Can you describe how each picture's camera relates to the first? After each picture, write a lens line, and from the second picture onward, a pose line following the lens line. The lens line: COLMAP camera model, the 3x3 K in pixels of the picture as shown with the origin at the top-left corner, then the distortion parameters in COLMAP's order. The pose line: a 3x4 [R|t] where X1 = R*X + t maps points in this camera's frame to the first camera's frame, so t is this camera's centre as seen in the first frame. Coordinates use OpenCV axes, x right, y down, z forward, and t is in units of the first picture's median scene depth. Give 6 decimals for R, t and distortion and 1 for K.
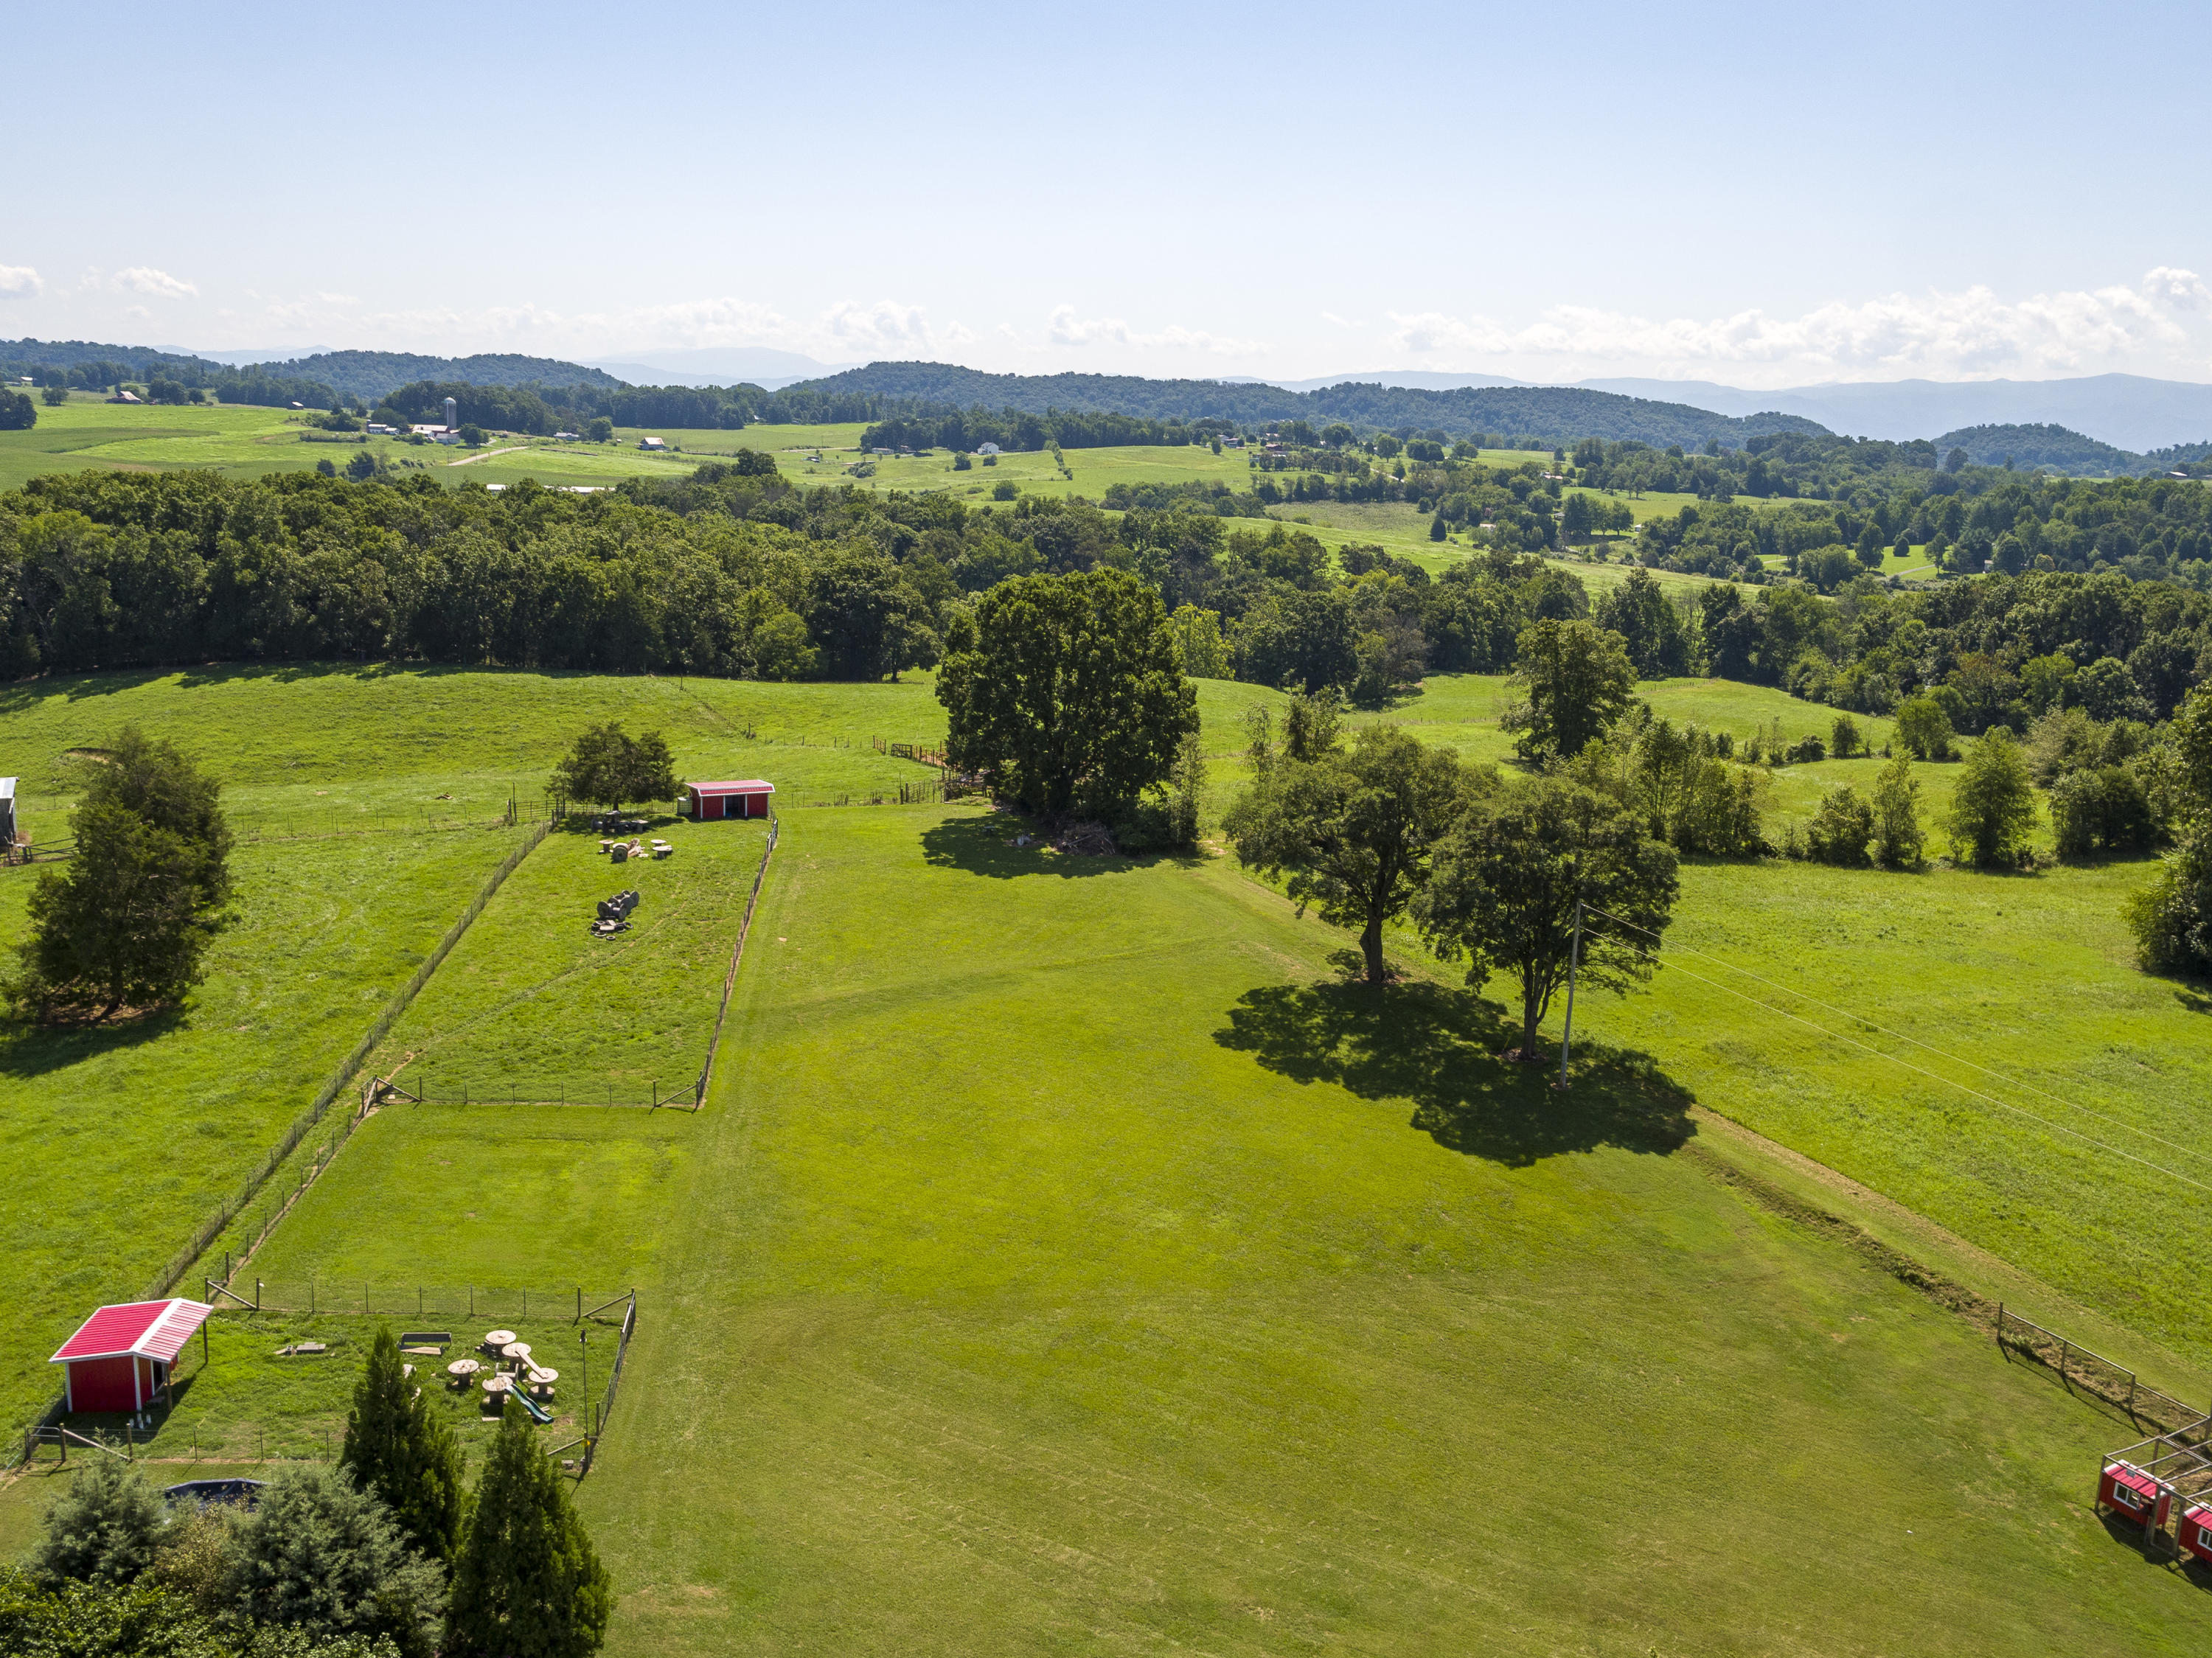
lens RADIAL K [[2004.5, 0, 1100.0], [0, 2004.5, 825.3], [0, 0, 1]] dist [0.003618, 0.006880]
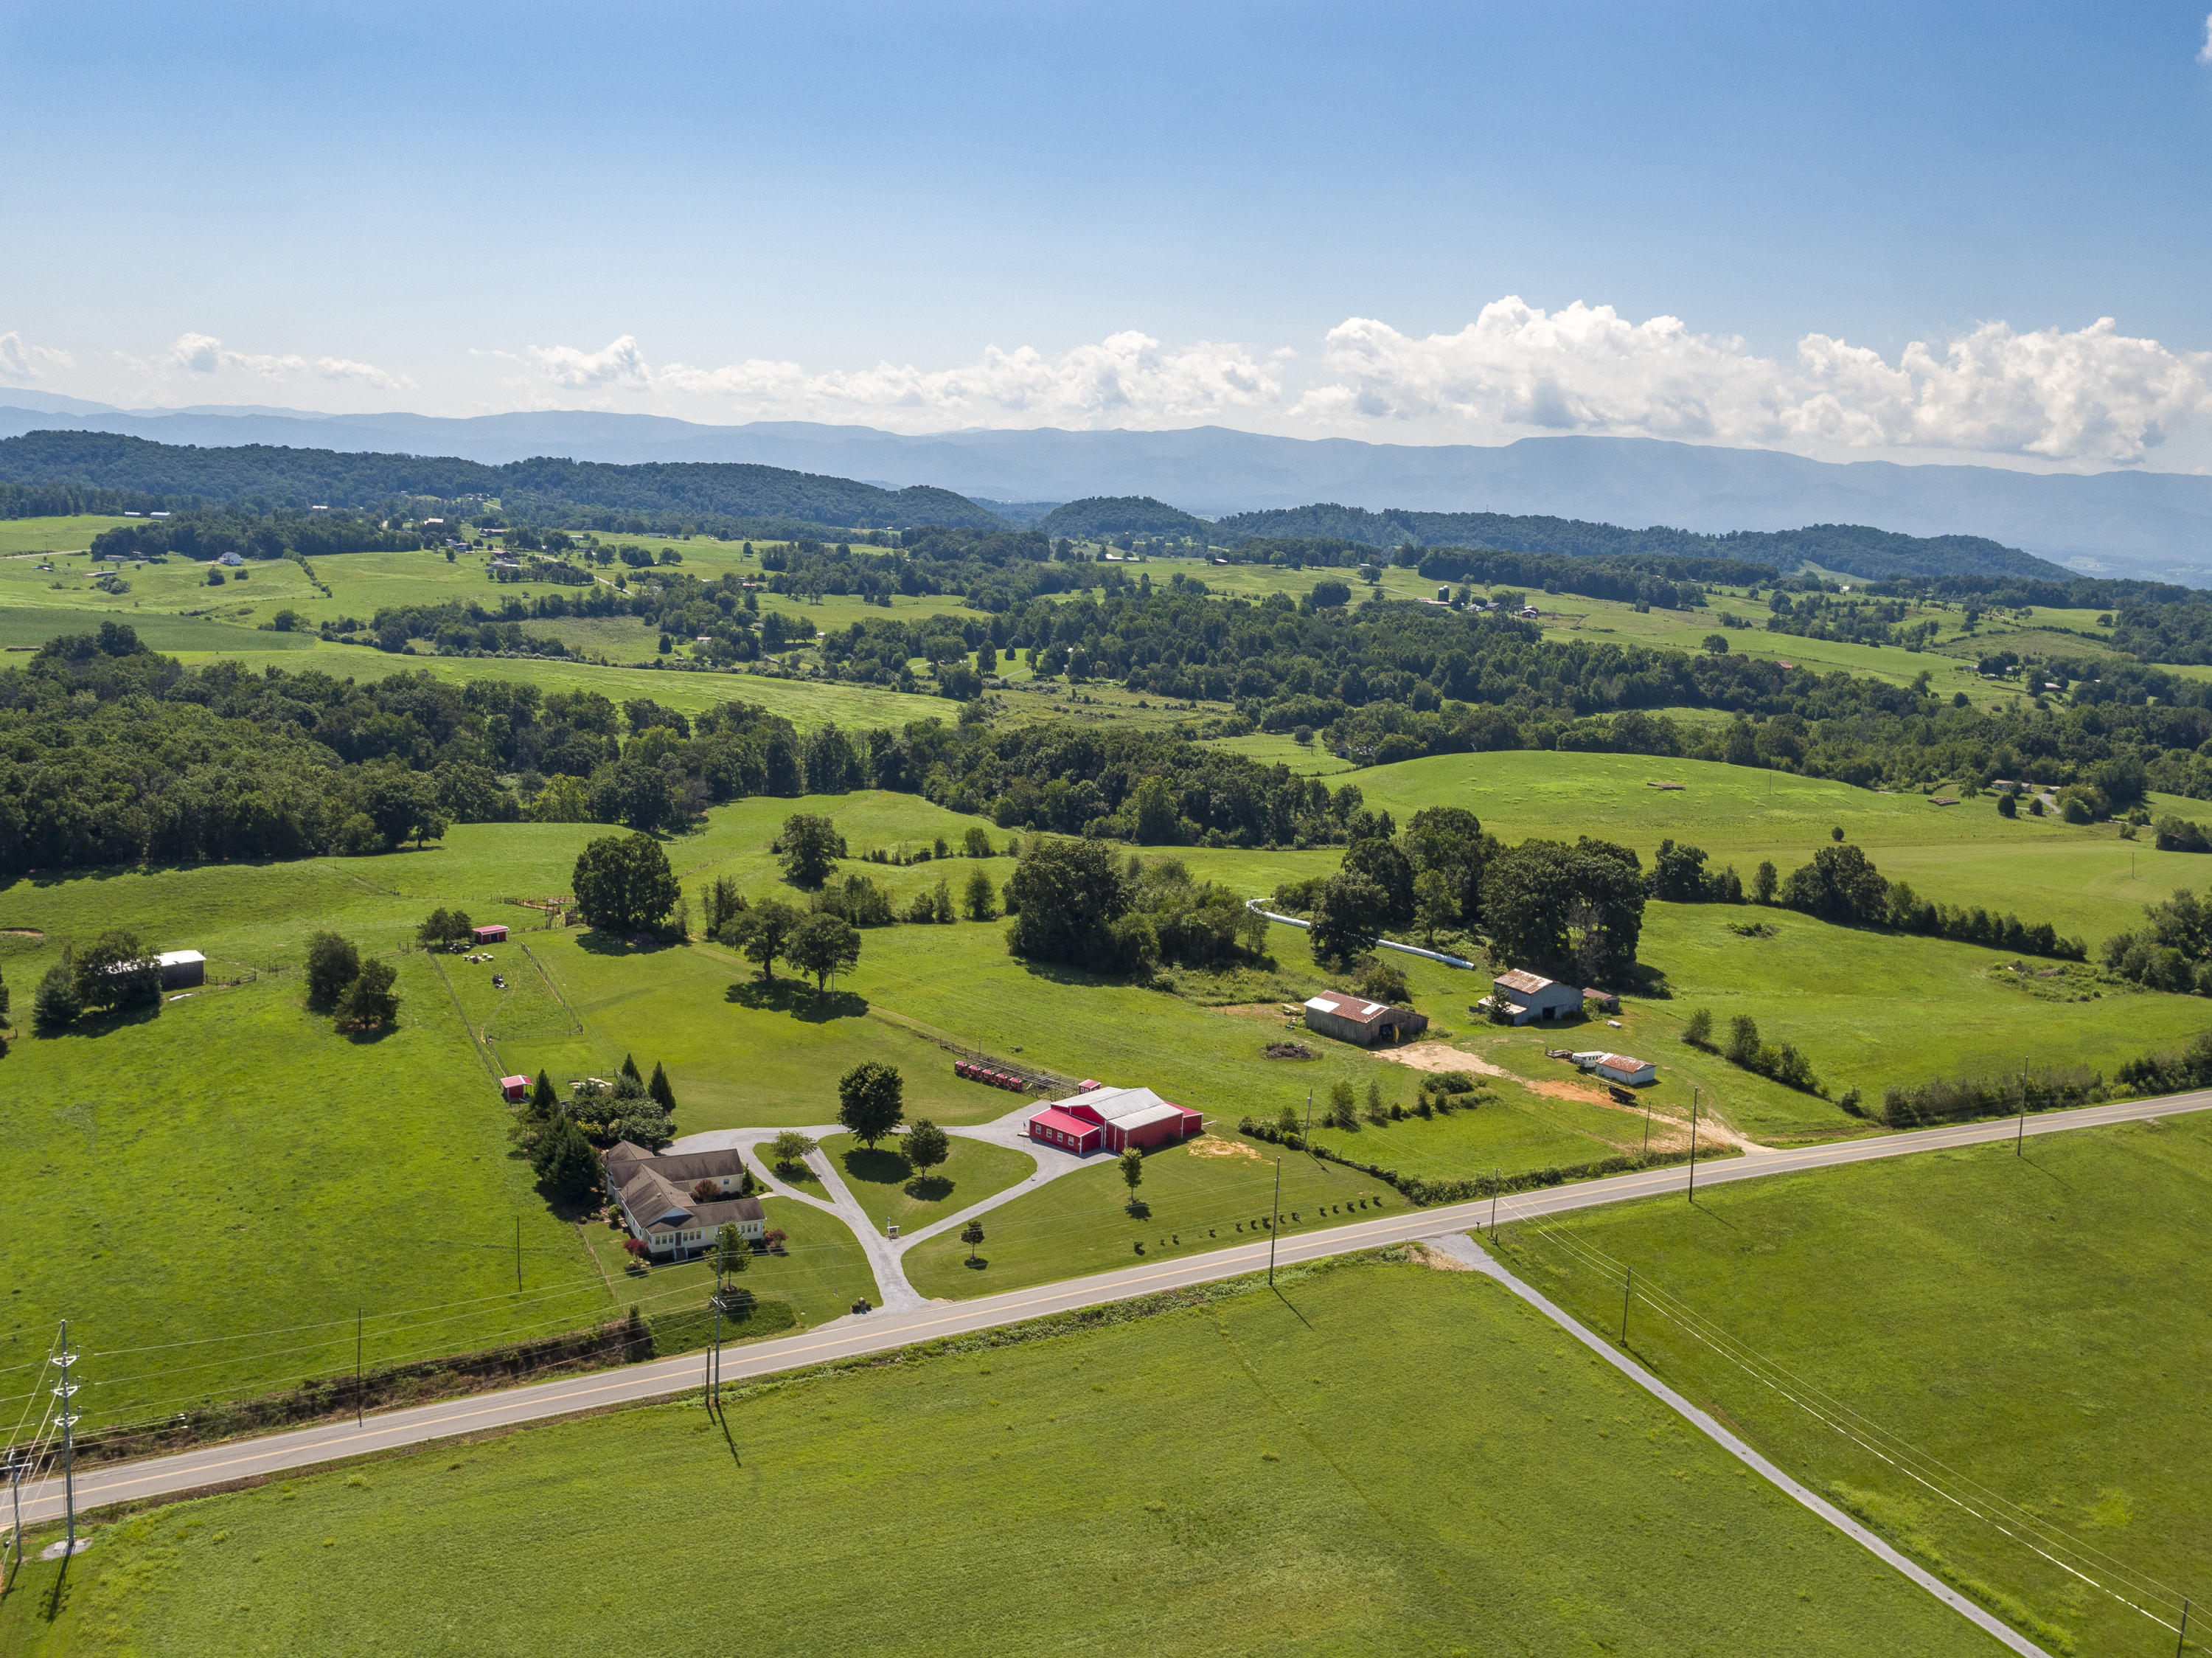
lens RADIAL K [[1946.1, 0, 1094.1], [0, 1946.1, 830.5], [0, 0, 1]] dist [0.000287, -0.007863]
pose [[0.920338, -0.062674, 0.386069, -0.071639], [0.067981, 0.997687, -0.000095, -0.015461], [-0.385170, 0.026333, 0.922470, -0.258619]]
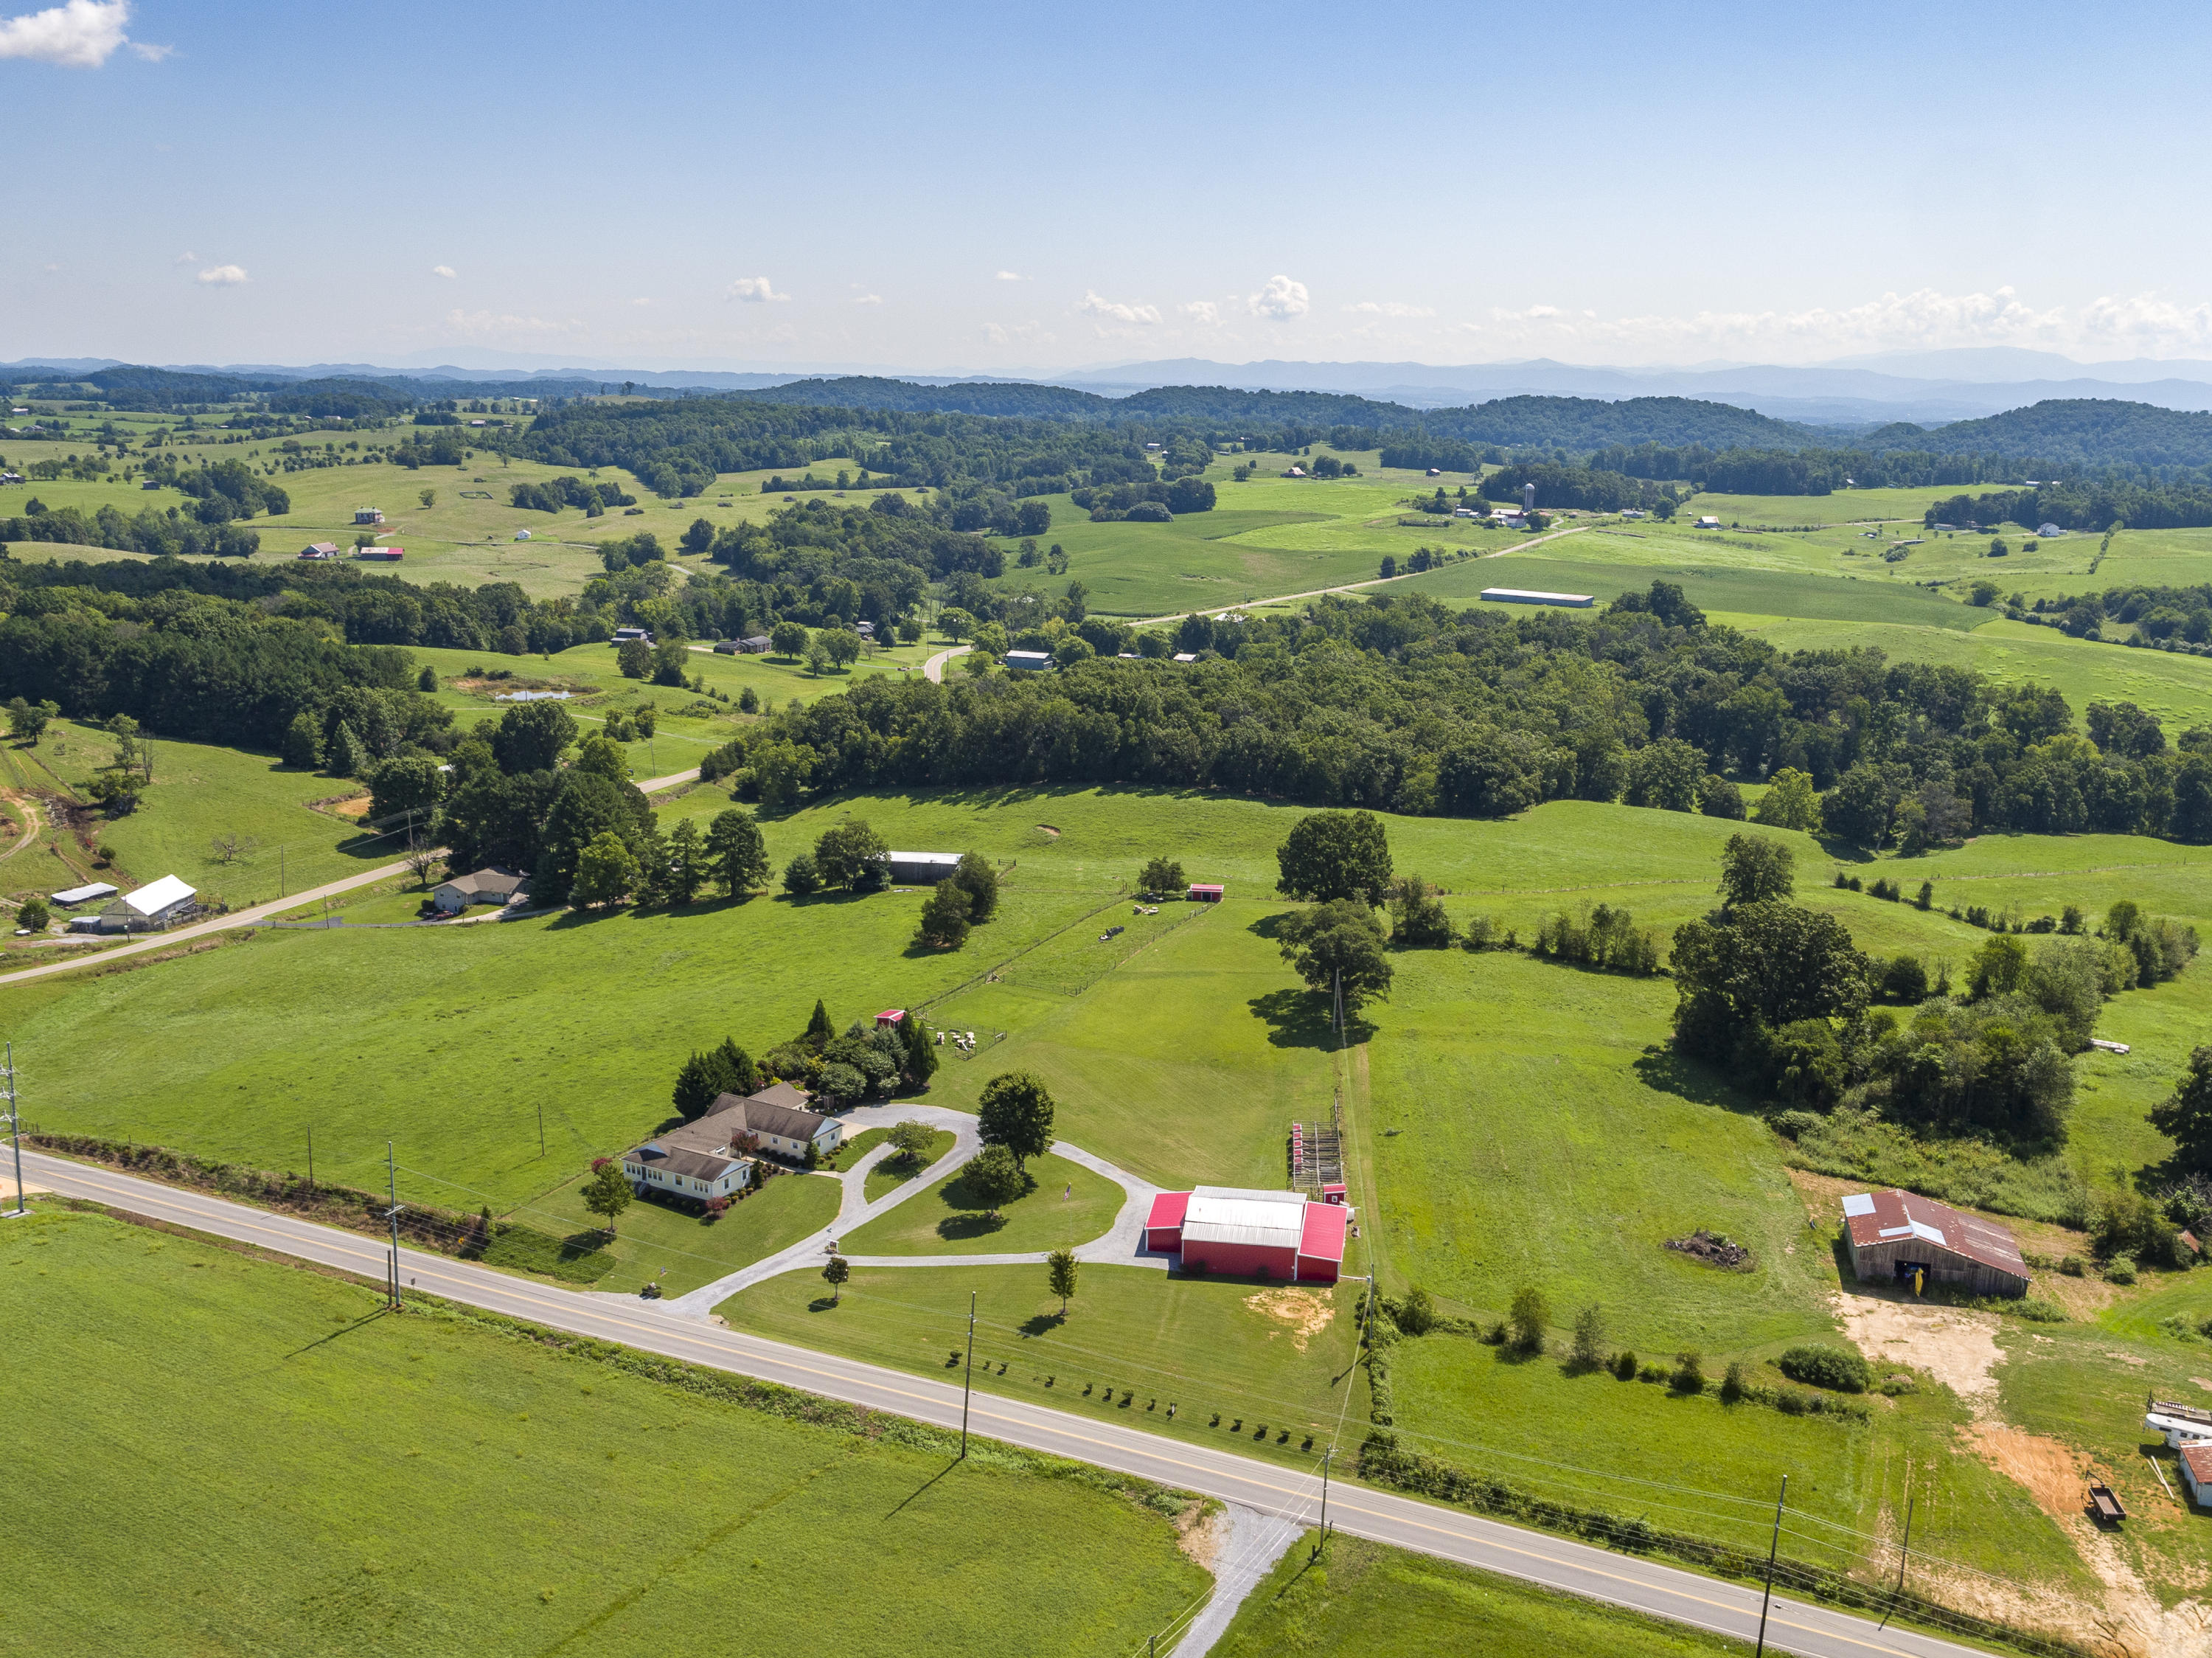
lens RADIAL K [[2012.7, 0, 1110.8], [0, 2012.7, 901.7], [0, 0, 1]] dist [-0.001393, -0.005974]
pose [[0.845482, 0.113768, -0.521744, 0.166172], [-0.098838, 0.993500, 0.056471, -0.021653], [0.524778, 0.003823, 0.851231, -0.187990]]
